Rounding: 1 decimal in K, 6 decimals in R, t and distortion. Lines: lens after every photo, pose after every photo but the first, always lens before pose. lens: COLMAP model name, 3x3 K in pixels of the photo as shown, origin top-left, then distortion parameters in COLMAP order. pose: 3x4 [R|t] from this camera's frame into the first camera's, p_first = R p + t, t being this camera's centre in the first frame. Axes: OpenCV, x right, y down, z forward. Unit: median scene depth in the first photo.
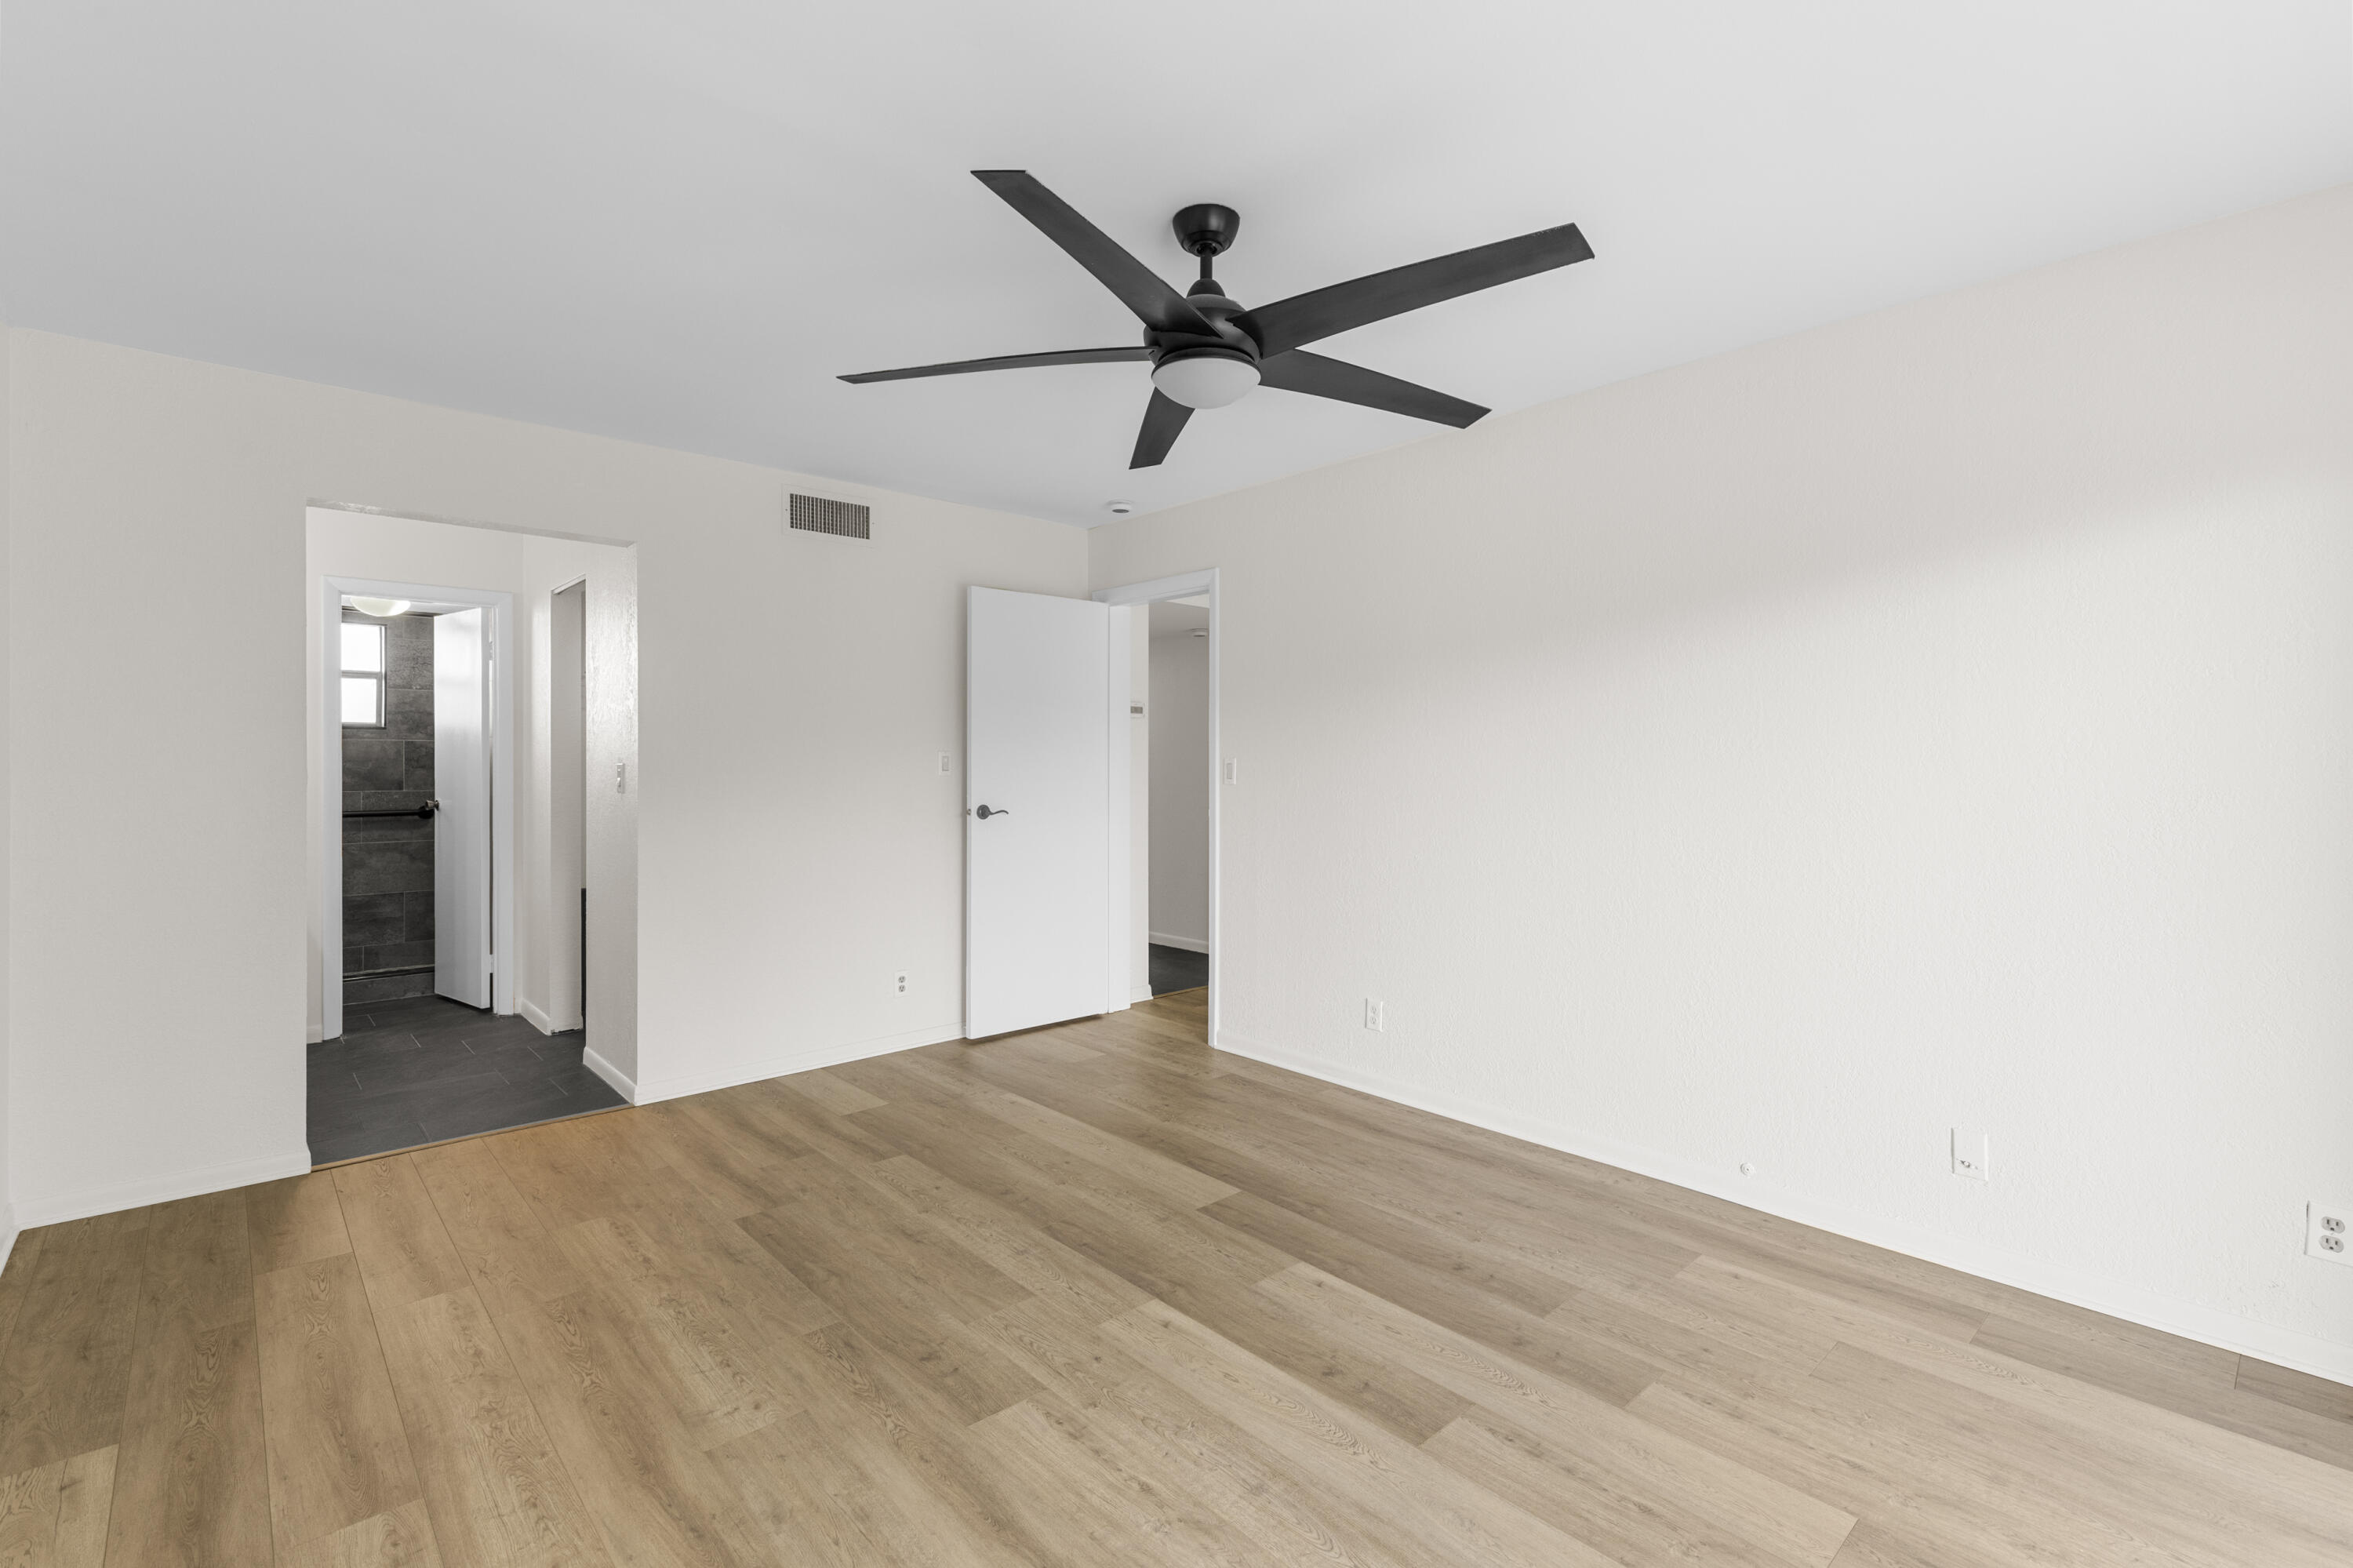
lens RADIAL K [[1059.3, 0, 1177.8], [0, 1059.3, 770.9], [0, 0, 1]] dist [0.004837, 0.000154]
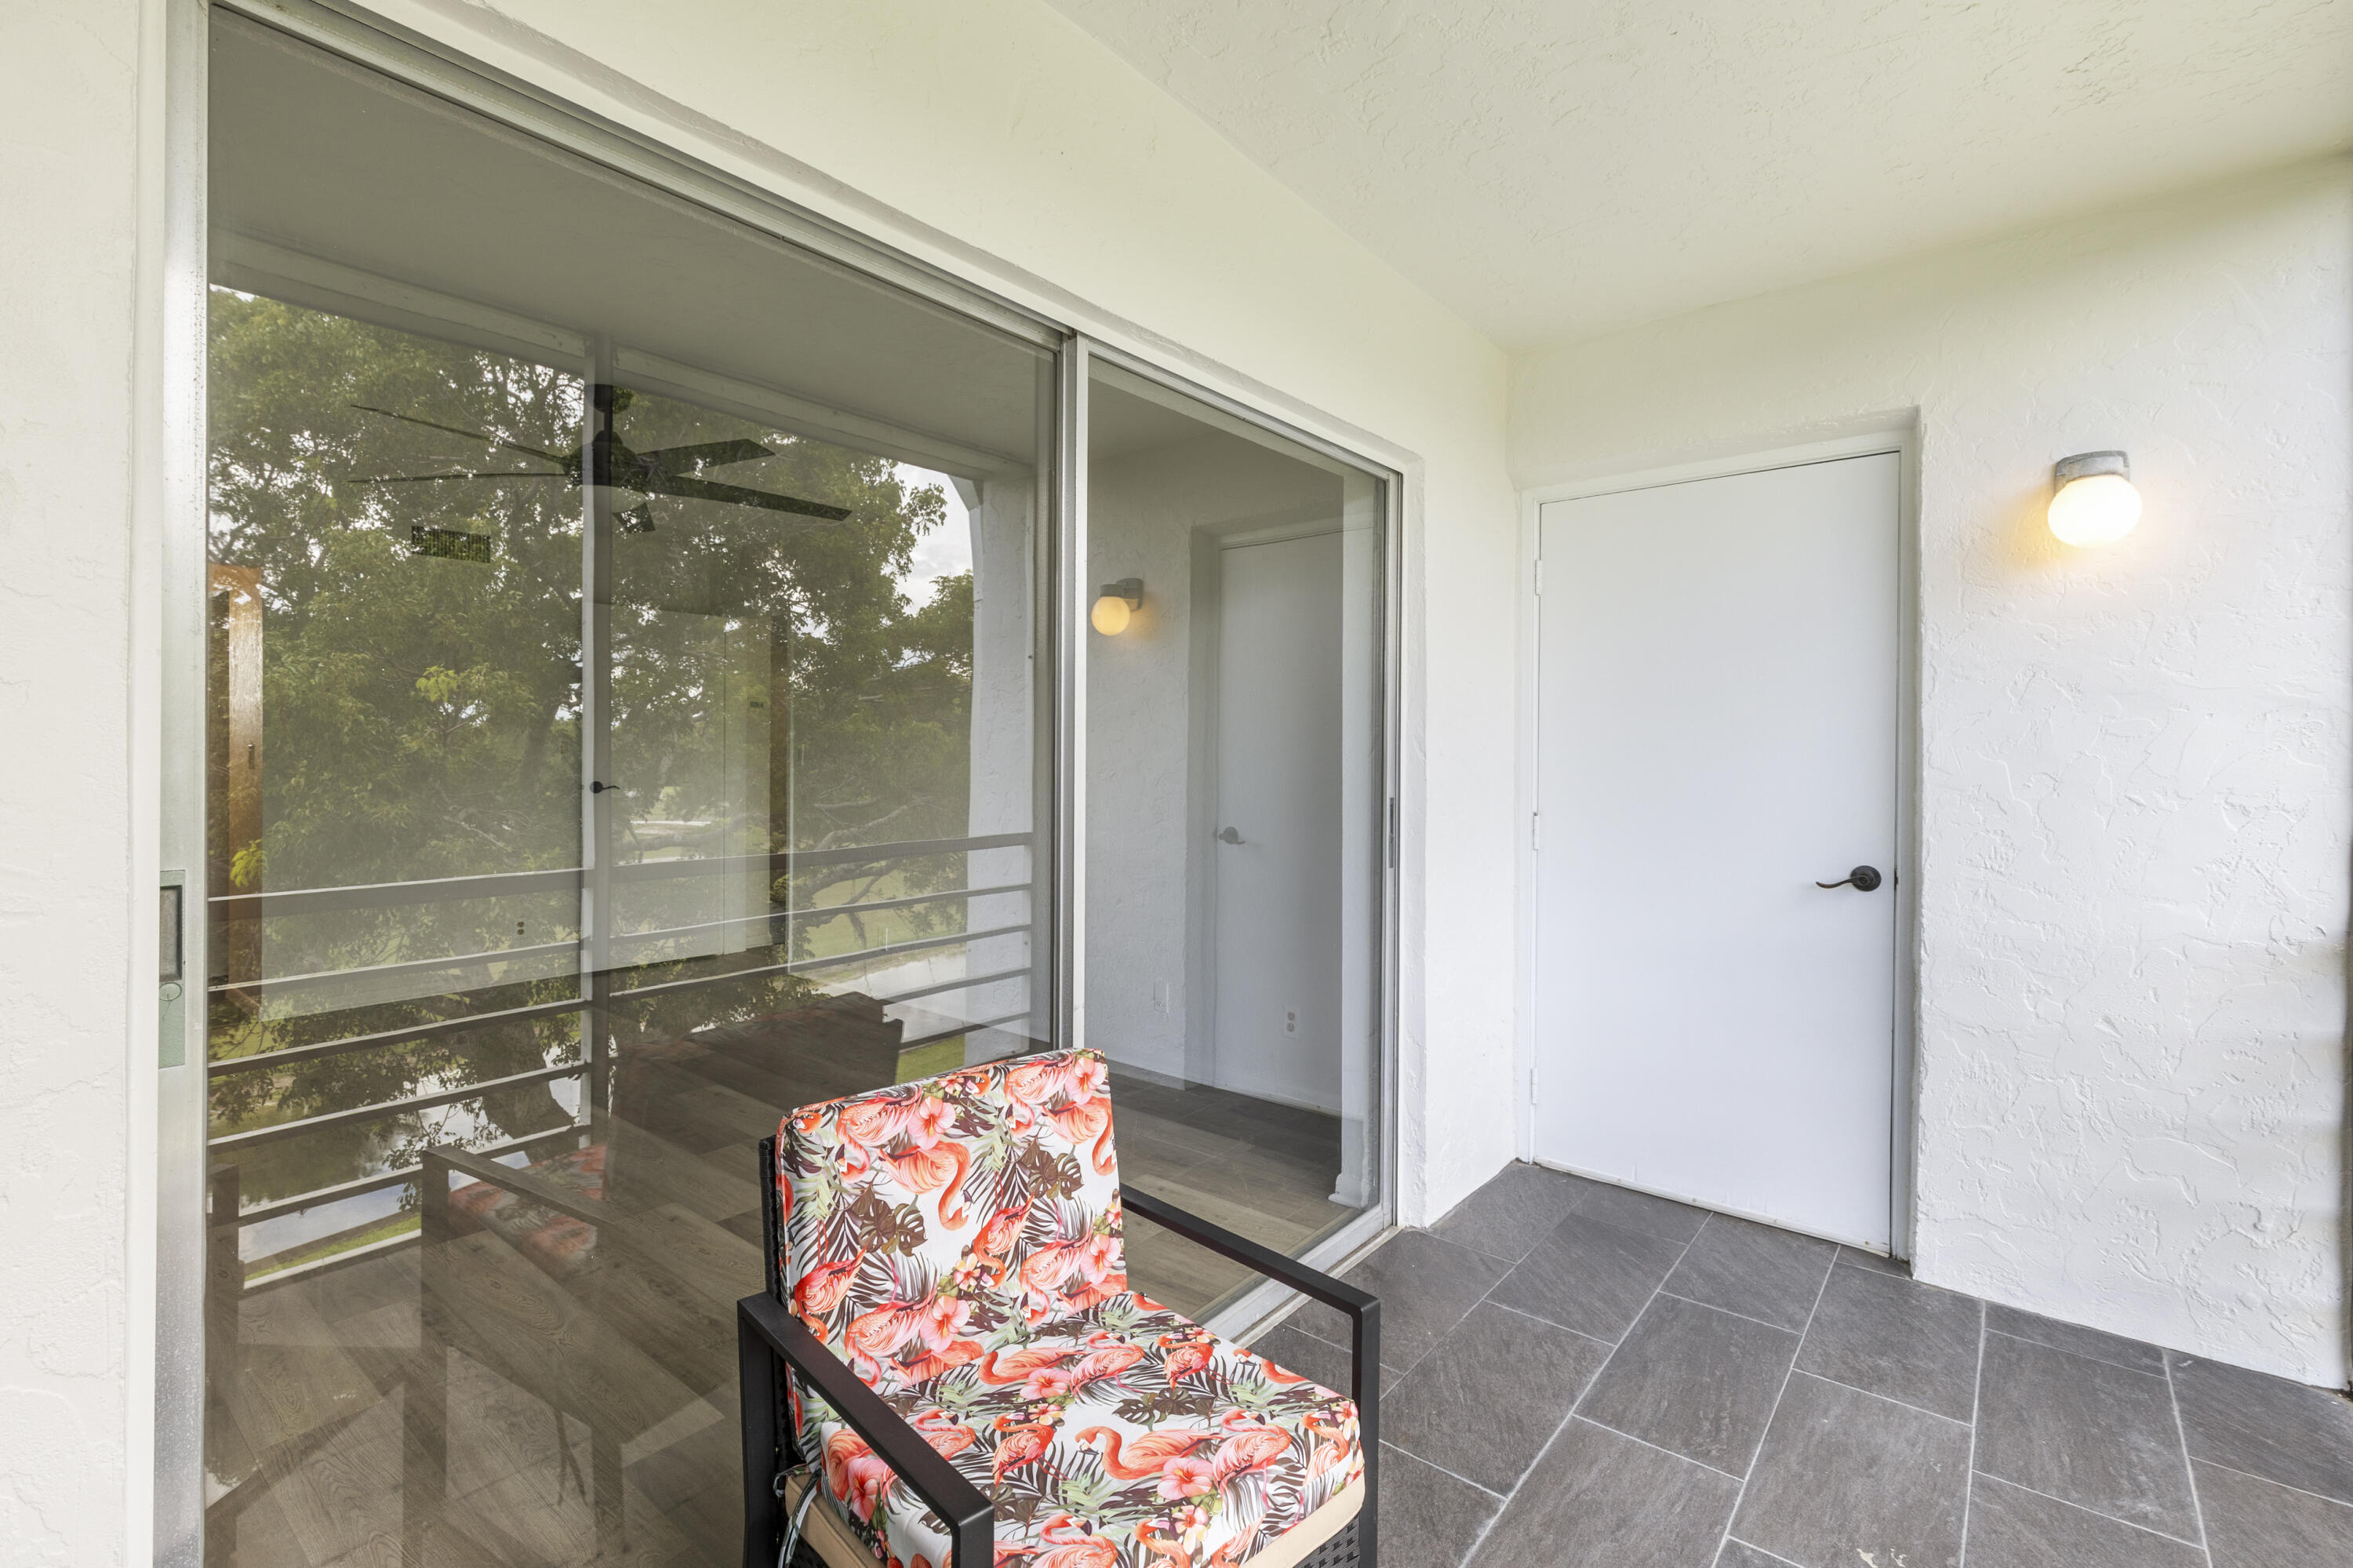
lens RADIAL K [[1059.3, 0, 1177.1], [0, 1059.3, 766.7], [0, 0, 1]] dist [0.004837, 0.000154]
pose [[0.987018, 0.007736, 0.160425, 0.597943], [-0.008254, 0.999963, 0.002561, 0.015128], [-0.160400, -0.003852, 0.987045, -0.652926]]
